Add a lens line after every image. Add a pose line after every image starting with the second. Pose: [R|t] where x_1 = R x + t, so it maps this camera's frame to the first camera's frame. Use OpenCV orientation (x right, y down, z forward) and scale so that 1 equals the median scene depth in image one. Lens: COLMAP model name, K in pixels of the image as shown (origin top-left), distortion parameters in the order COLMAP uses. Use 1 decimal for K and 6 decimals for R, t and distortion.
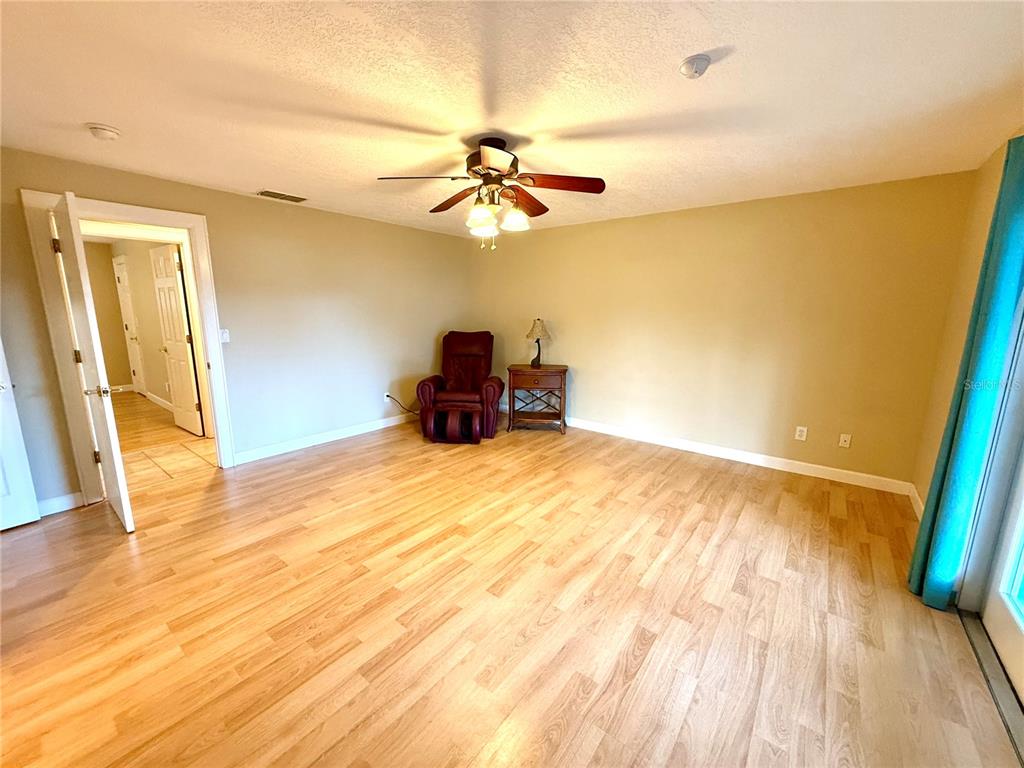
lens RADIAL K [[407.3, 0, 509.1], [0, 407.3, 384.0], [0, 0, 1]] dist [-0.001871, -0.000270]
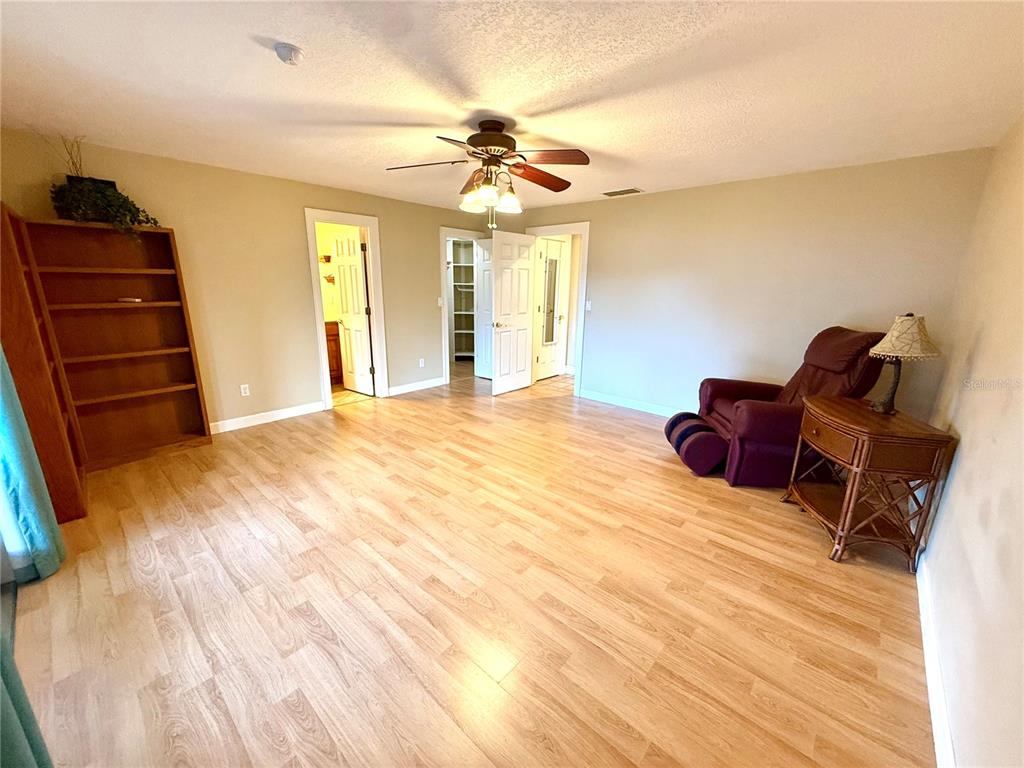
lens RADIAL K [[407.3, 0, 509.1], [0, 407.3, 384.0], [0, 0, 1]] dist [-0.001871, -0.000270]
pose [[-0.063600, 0.233555, -0.970261, 1.025808], [-0.197877, 0.949976, 0.241642, -0.197939], [0.978161, 0.207361, -0.014203, 1.084366]]
